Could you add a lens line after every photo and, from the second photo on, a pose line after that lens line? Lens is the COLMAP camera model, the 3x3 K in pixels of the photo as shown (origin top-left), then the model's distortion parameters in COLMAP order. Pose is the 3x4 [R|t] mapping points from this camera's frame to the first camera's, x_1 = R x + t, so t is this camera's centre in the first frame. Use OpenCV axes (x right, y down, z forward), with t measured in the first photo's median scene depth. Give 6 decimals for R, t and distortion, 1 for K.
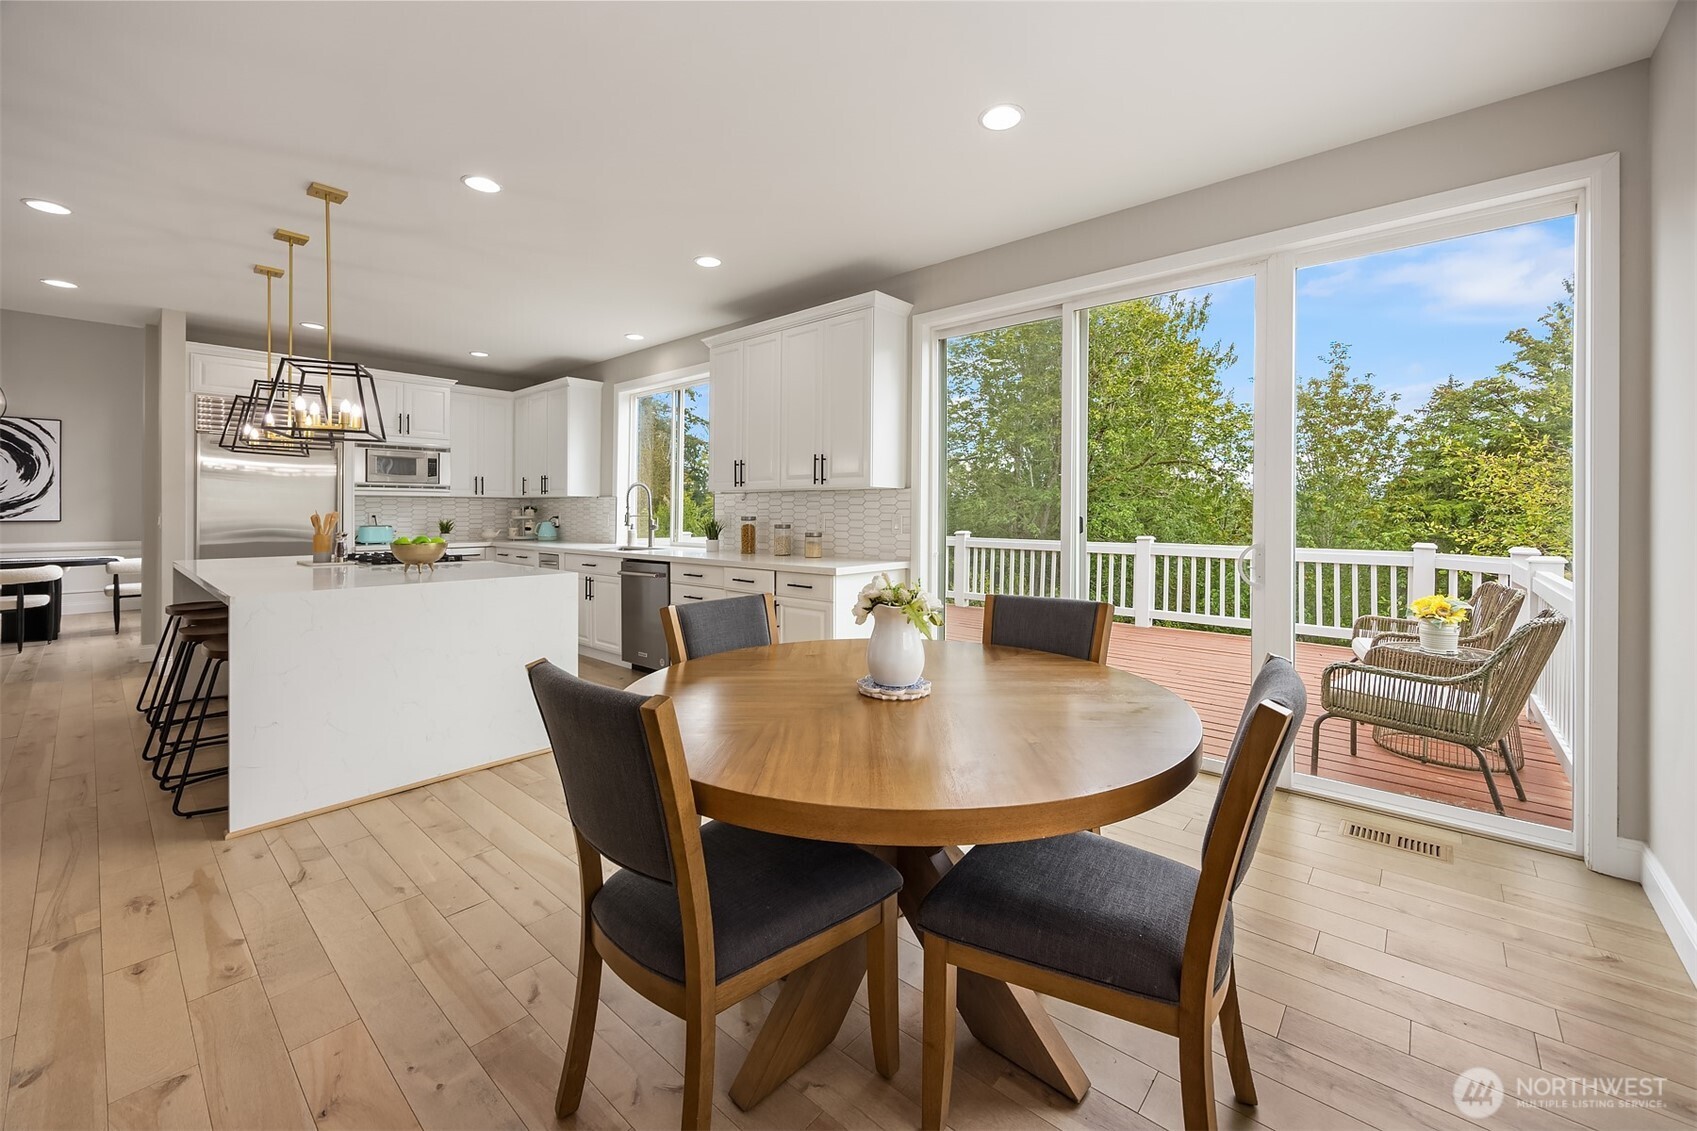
lens RADIAL K [[673.8, 0, 846.8], [0, 673.8, 517.4], [0, 0, 1]] dist [-0.001469, -0.000256]
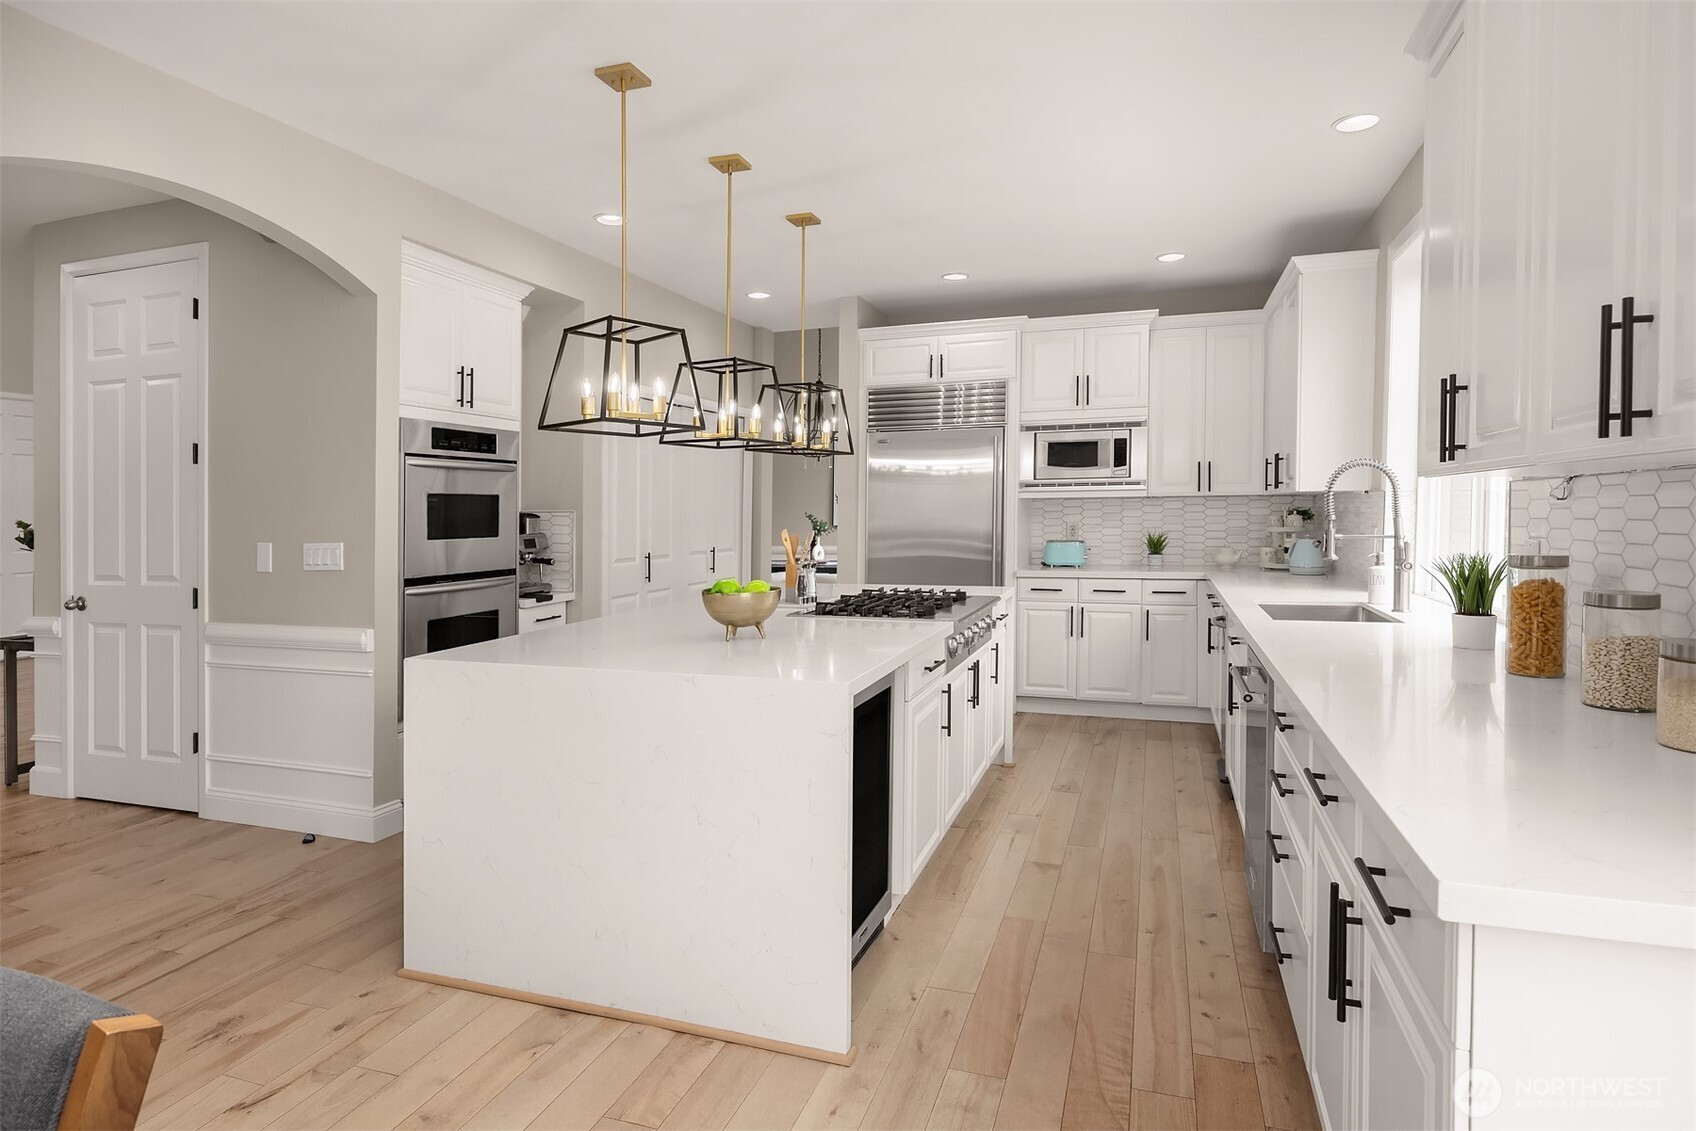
lens RADIAL K [[910.5, 0, 847.7], [0, 910.5, 515.9], [0, 0, 1]] dist [0.001383, 0.000253]
pose [[0.385777, 0.000010, -0.922592, 0.106878], [0.004860, 0.999986, 0.002043, -0.019728], [0.922579, -0.005272, 0.385771, 0.504426]]
